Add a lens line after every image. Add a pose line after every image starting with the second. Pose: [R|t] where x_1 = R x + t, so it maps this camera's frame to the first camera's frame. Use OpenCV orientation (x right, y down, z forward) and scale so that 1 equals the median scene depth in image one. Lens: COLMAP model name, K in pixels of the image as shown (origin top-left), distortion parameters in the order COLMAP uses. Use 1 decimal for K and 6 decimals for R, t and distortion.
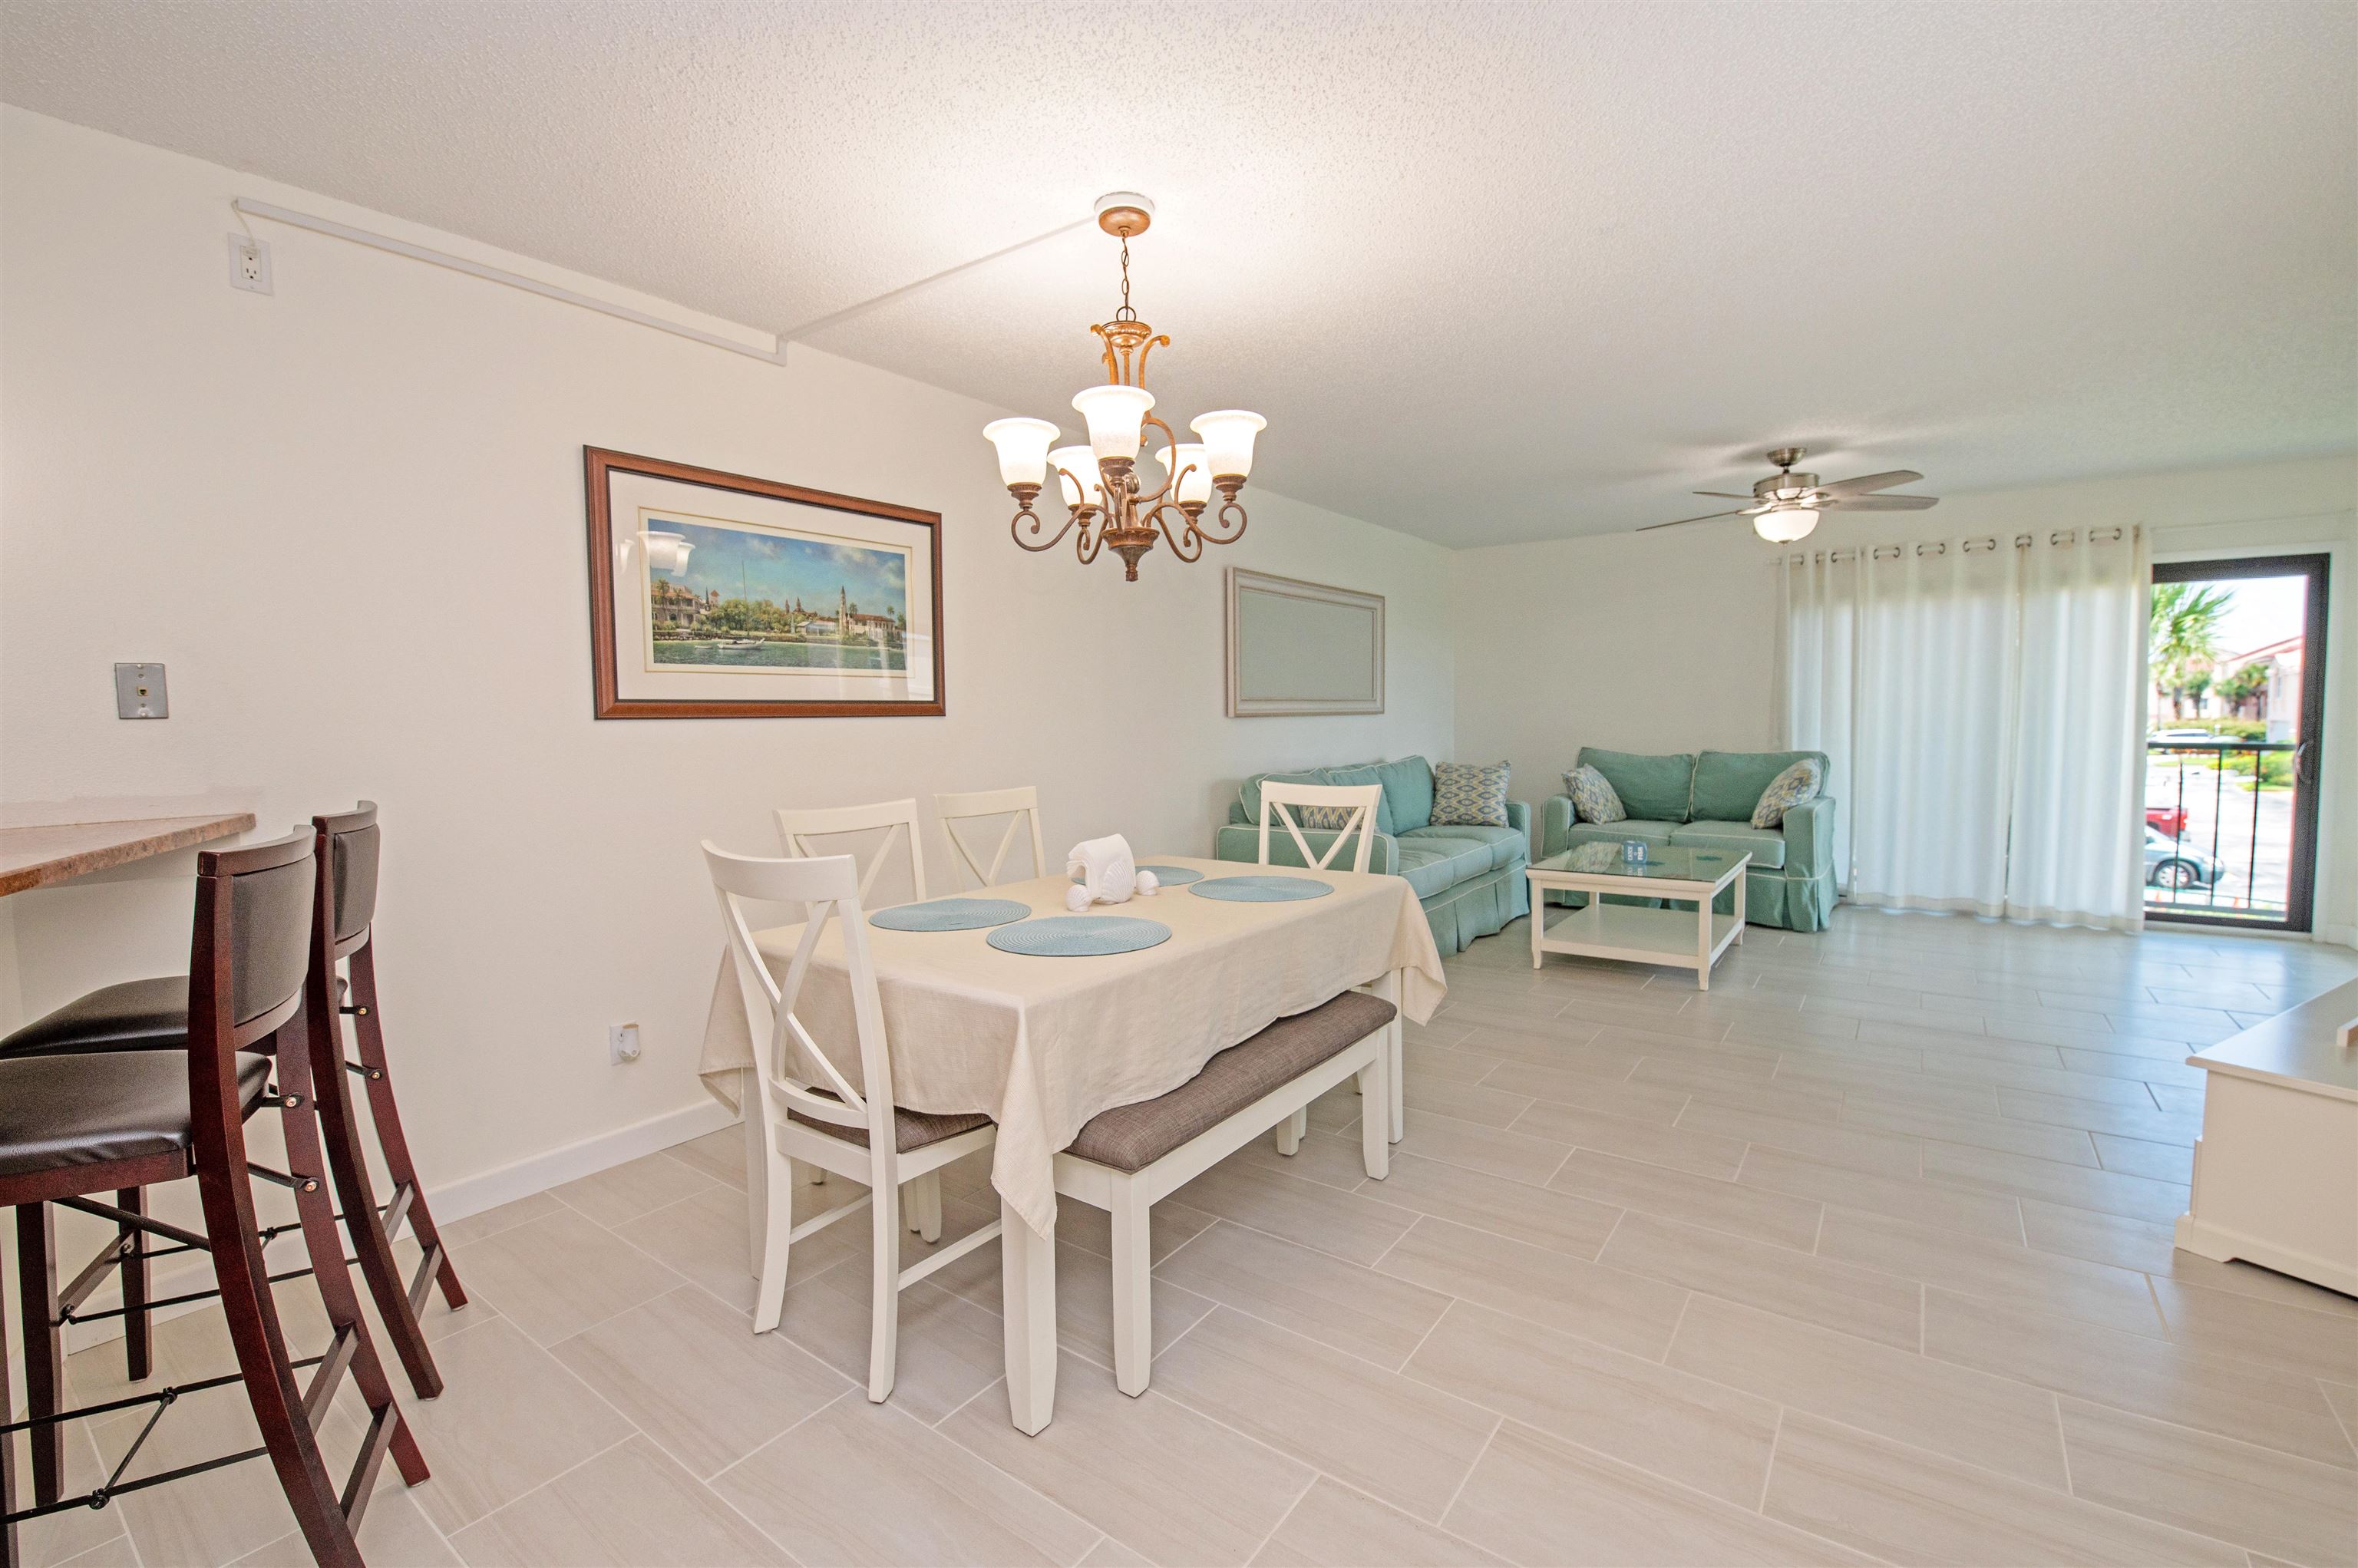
lens RADIAL K [[1040.3, 0, 1184.0], [0, 1040.3, 790.9], [0, 0, 1]] dist [-0.010288, -0.005071]
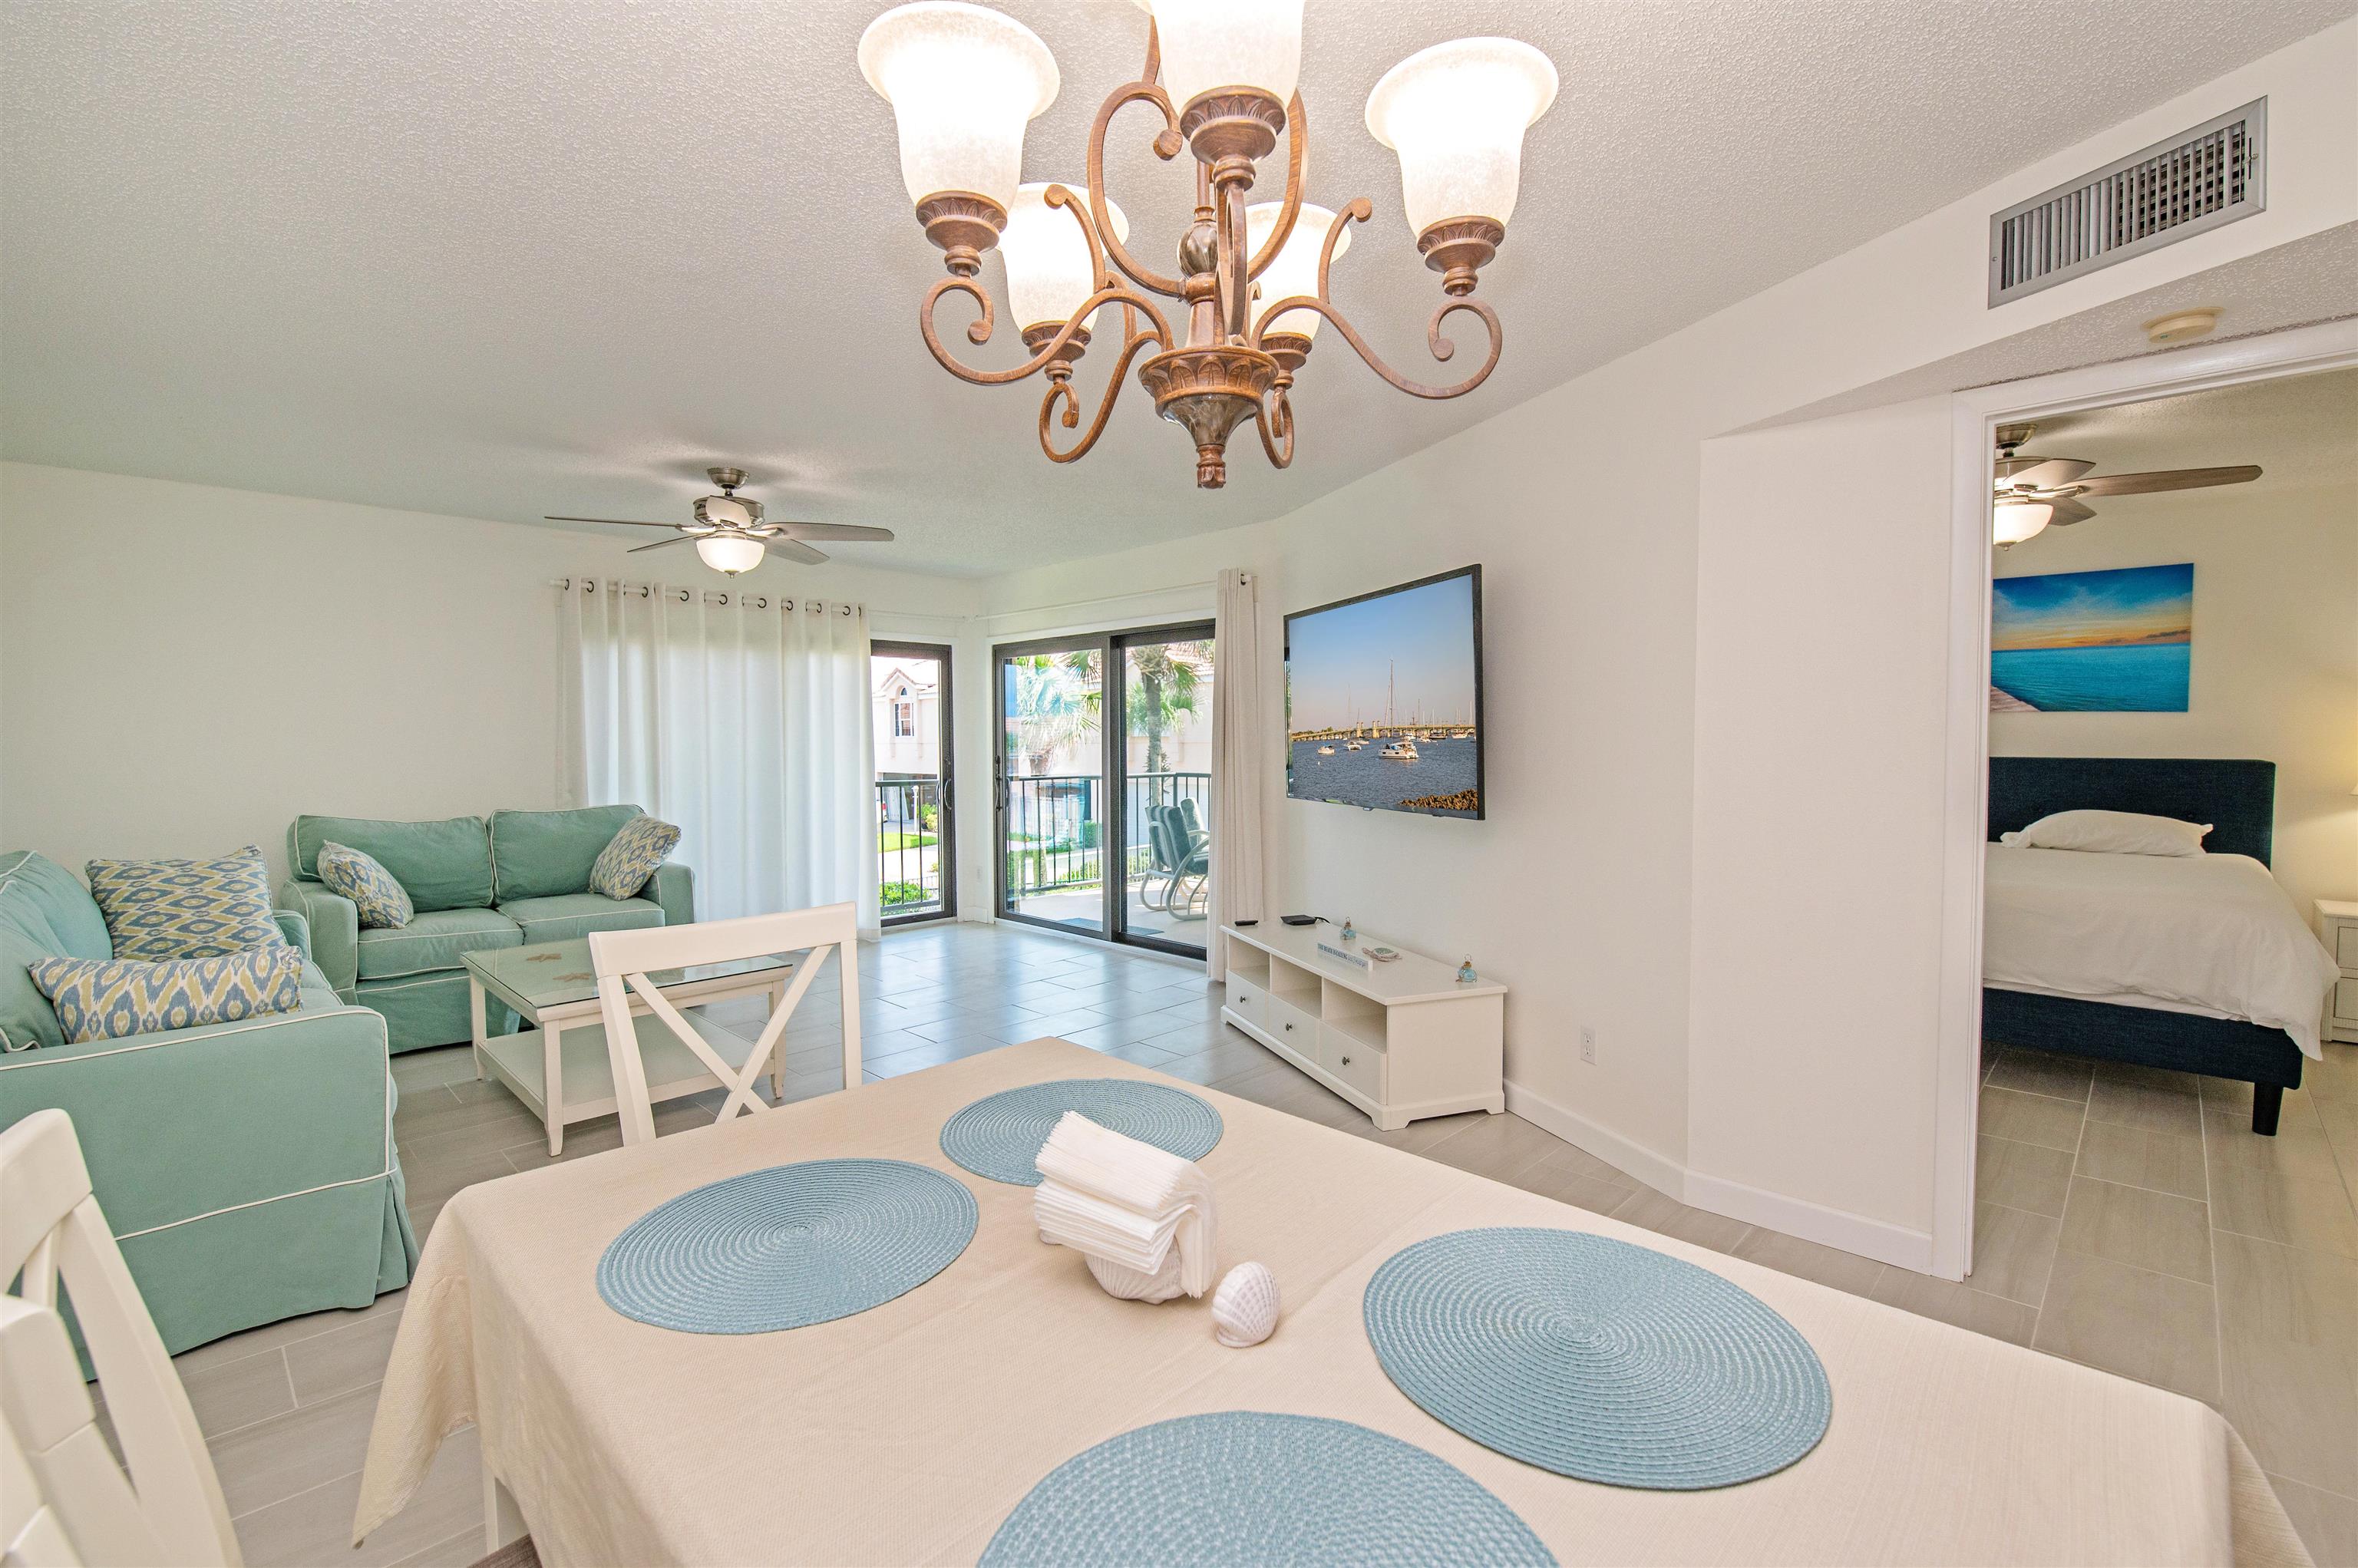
lens RADIAL K [[1040.3, 0, 1192.0], [0, 1040.3, 785.0], [0, 0, 1]] dist [-0.010288, -0.005071]
pose [[0.153425, -0.030343, 0.987694, -0.222803], [0.079359, 0.996678, 0.018292, -0.037941], [-0.984969, 0.075576, 0.155323, 0.432727]]
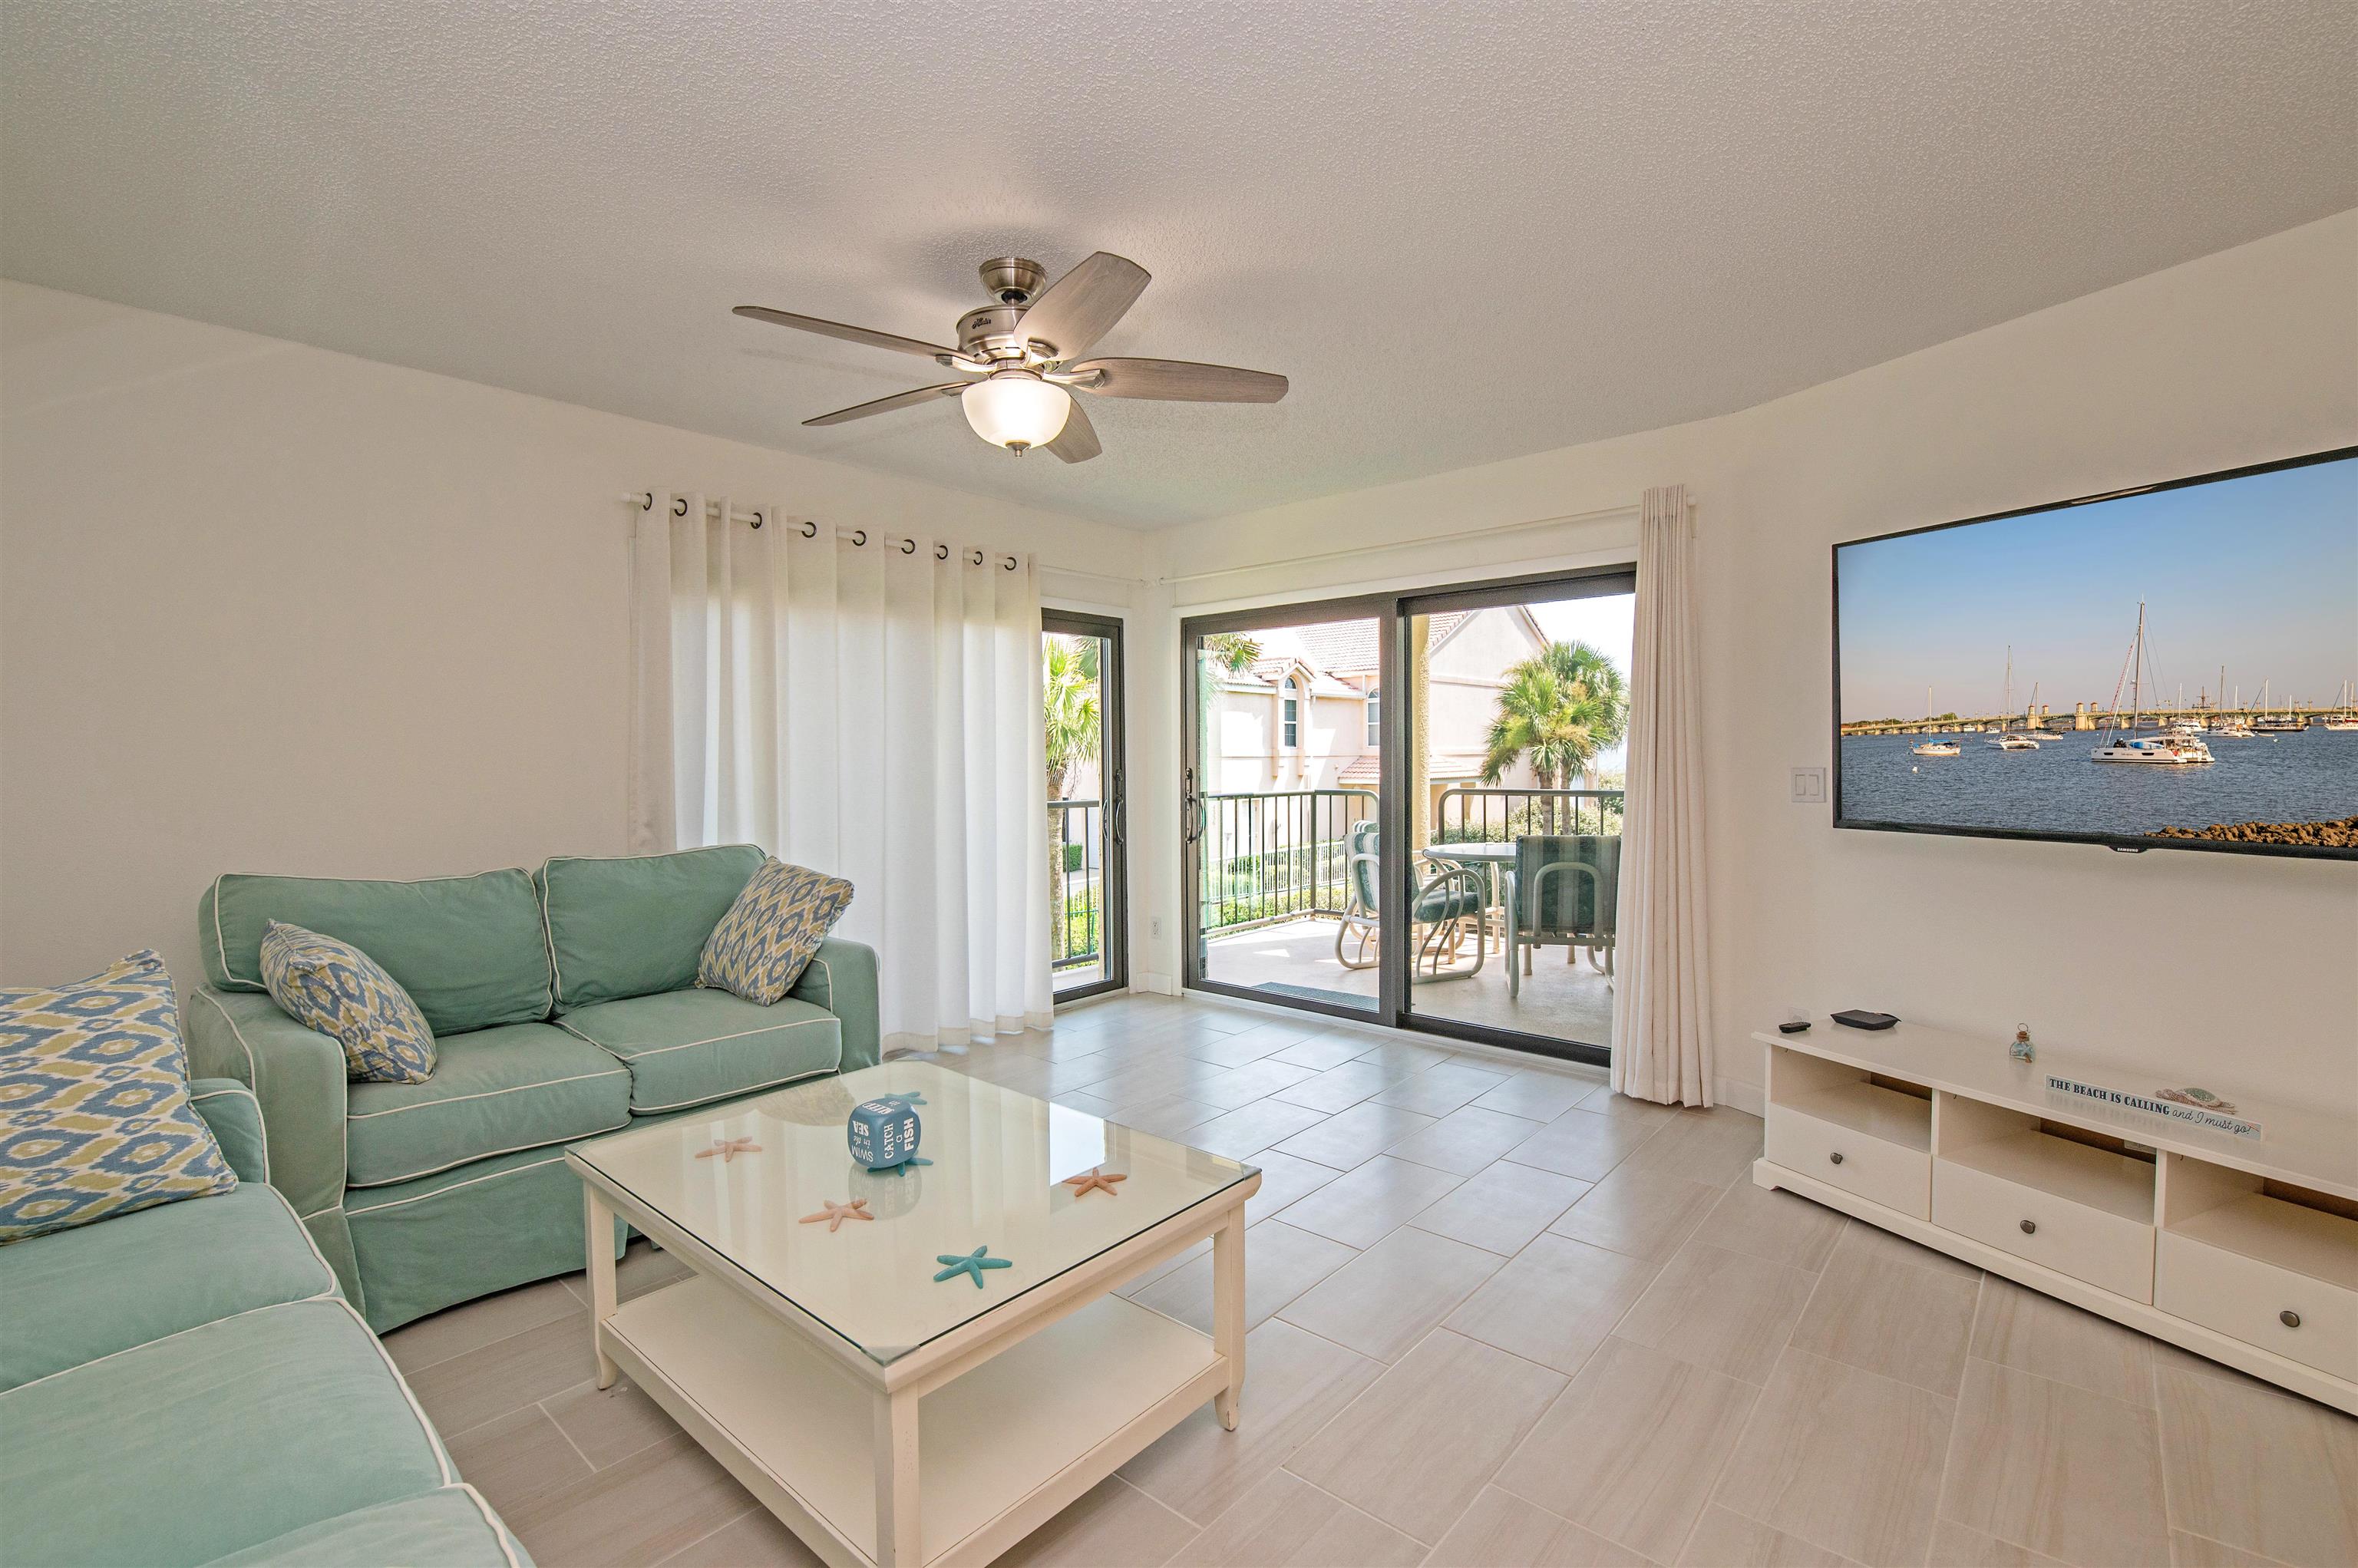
lens RADIAL K [[1040.3, 0, 1157.2], [0, 1040.3, 794.3], [0, 0, 1]] dist [-0.010288, -0.005071]
pose [[0.099769, -0.023133, 0.994742, 0.065041], [0.085027, 0.996271, 0.014641, -0.062666], [-0.991371, 0.083119, 0.101364, 0.802206]]
